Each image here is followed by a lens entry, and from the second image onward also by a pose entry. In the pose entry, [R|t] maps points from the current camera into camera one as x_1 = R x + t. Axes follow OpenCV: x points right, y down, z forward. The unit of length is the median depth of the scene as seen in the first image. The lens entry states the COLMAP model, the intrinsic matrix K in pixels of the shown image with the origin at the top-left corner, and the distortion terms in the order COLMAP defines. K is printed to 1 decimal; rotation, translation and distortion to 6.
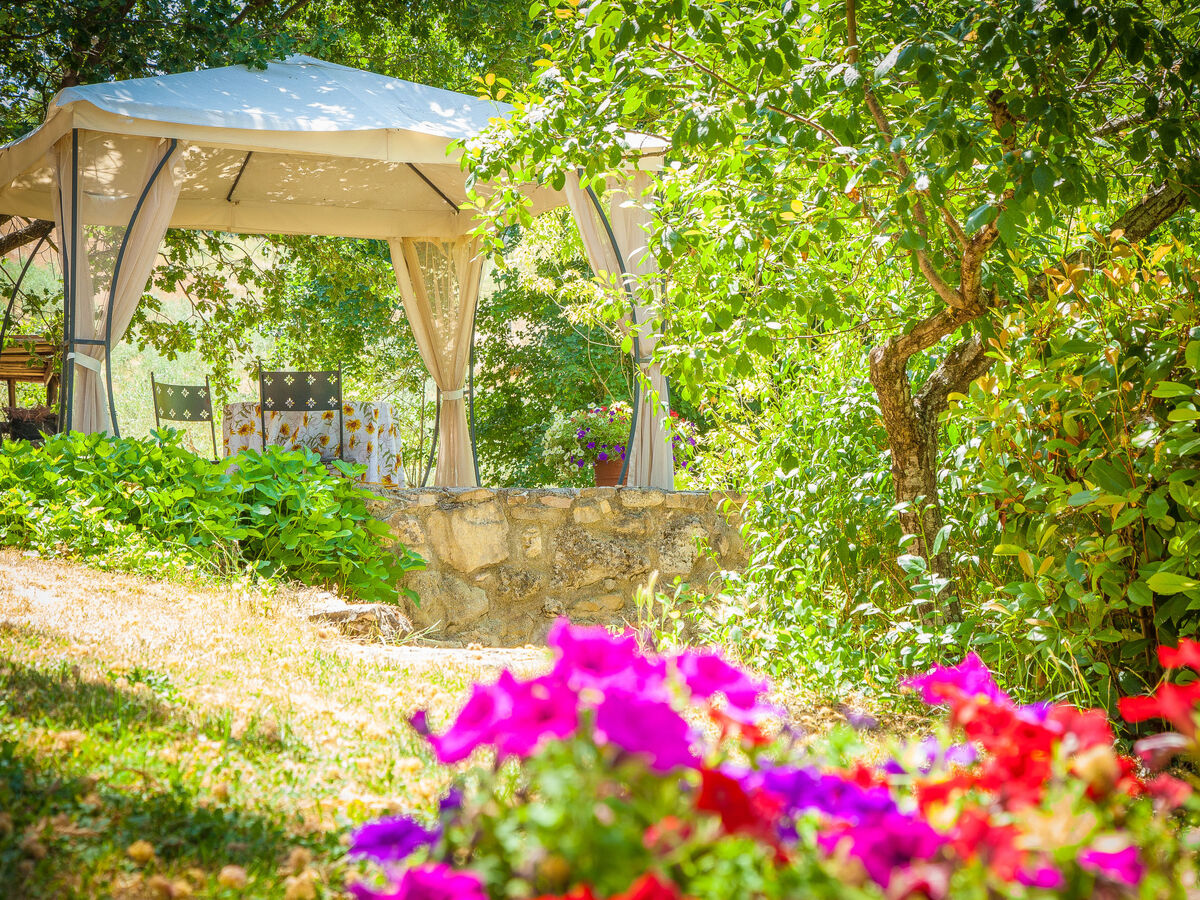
lens RADIAL K [[2075.5, 0, 600.0], [0, 2075.5, 450.0], [0, 0, 1]] dist [0.206953, -0.075158]
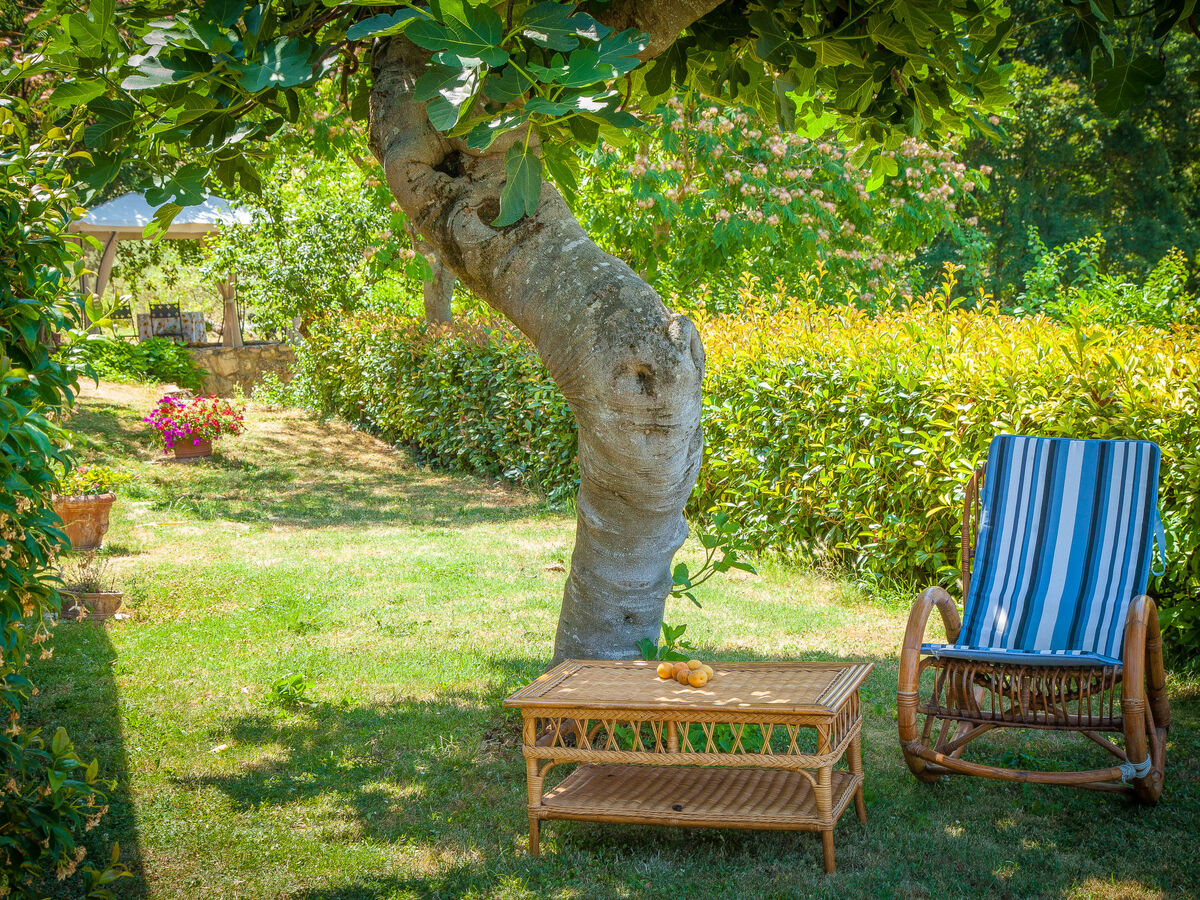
lens RADIAL K [[2075.5, 0, 600.0], [0, 2075.5, 450.0], [0, 0, 1]] dist [0.206953, -0.075158]
pose [[0.998463, -0.040544, 0.037795, 0.344362], [0.035813, 0.992321, 0.118391, -0.165259], [-0.042305, -0.116856, 0.992247, -1.939736]]
